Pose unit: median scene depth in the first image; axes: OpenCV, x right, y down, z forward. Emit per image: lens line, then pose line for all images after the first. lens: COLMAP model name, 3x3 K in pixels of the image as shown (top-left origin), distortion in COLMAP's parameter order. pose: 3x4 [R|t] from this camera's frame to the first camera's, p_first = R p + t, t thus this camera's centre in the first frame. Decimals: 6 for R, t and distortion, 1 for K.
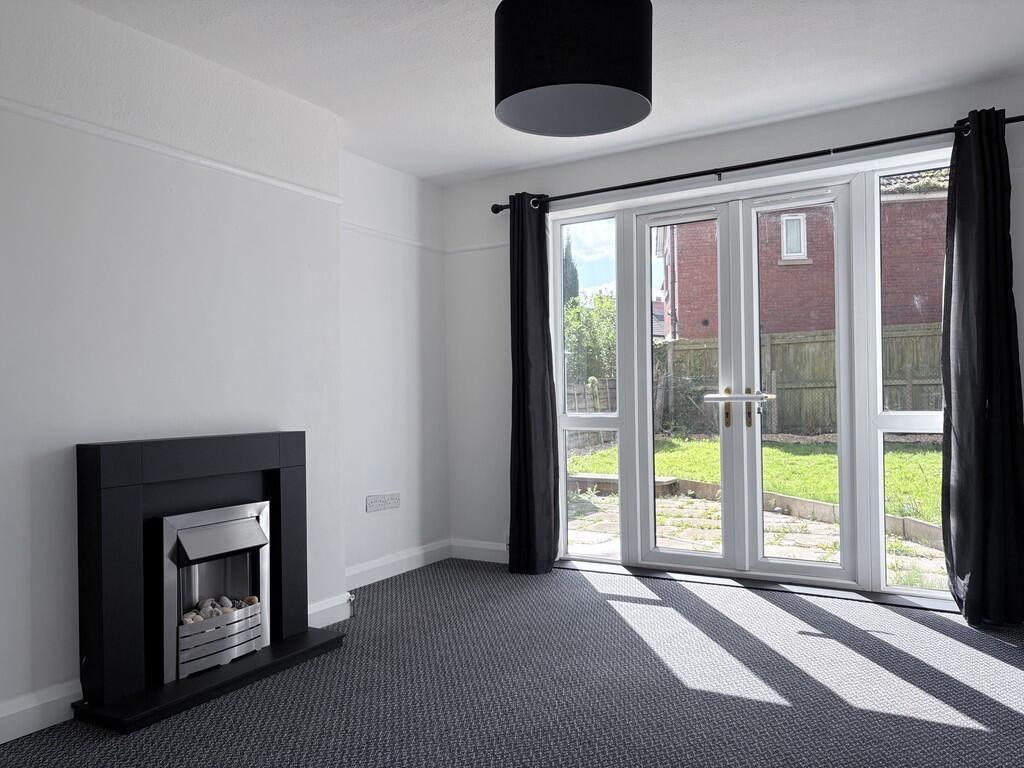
lens RADIAL K [[766.5, 0, 526.1], [0, 766.5, 388.1], [0, 0, 1]] dist [0.048249, -0.054031]
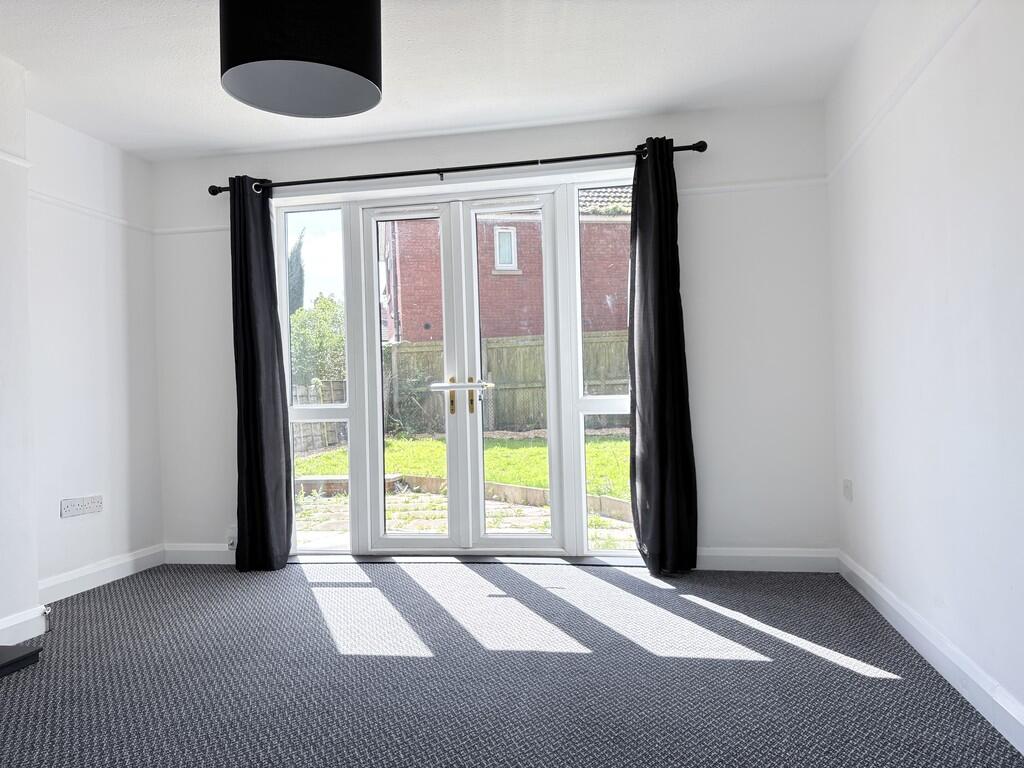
lens RADIAL K [[766.5, 0, 518.1], [0, 766.5, 396.4], [0, 0, 1]] dist [0.048249, -0.054031]
pose [[0.939257, -0.012006, 0.343003, -0.016863], [0.013458, 0.999908, -0.001853, 0.029860], [-0.342949, 0.006356, 0.939332, -0.029805]]
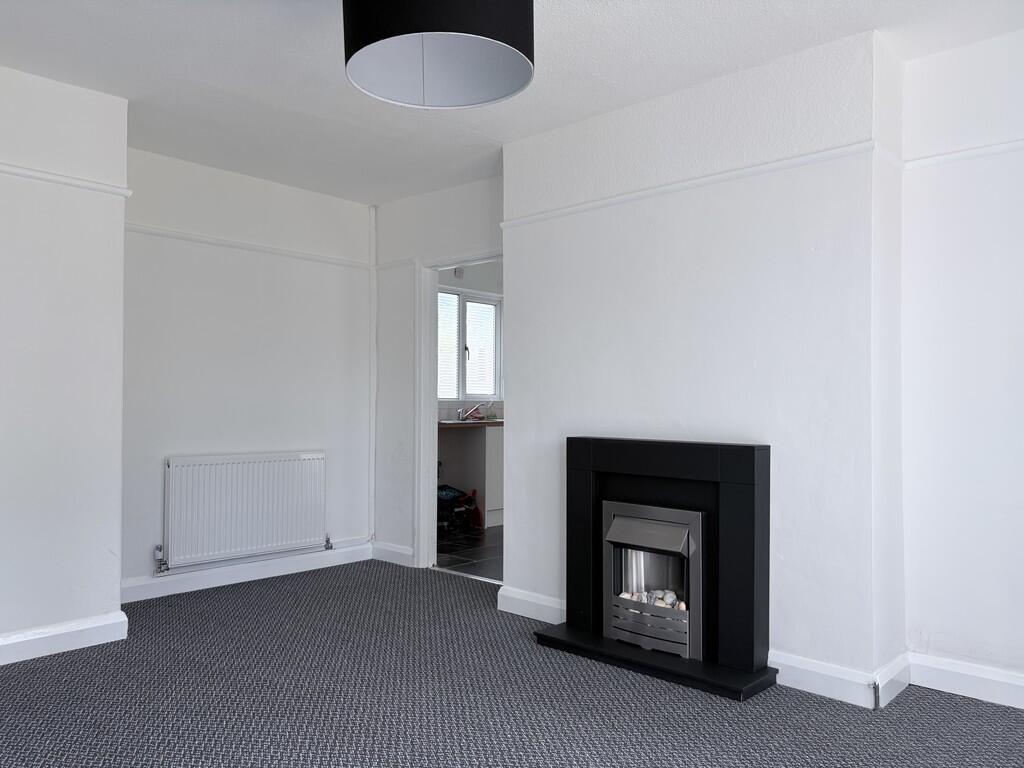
lens RADIAL K [[766.5, 0, 511.5], [0, 766.5, 384.1], [0, 0, 1]] dist [0.048249, -0.054031]
pose [[-0.197943, 0.002677, -0.980210, 0.511919], [0.008518, 0.999963, 0.001011, -0.014725], [0.980177, -0.008149, -0.197958, 0.736568]]
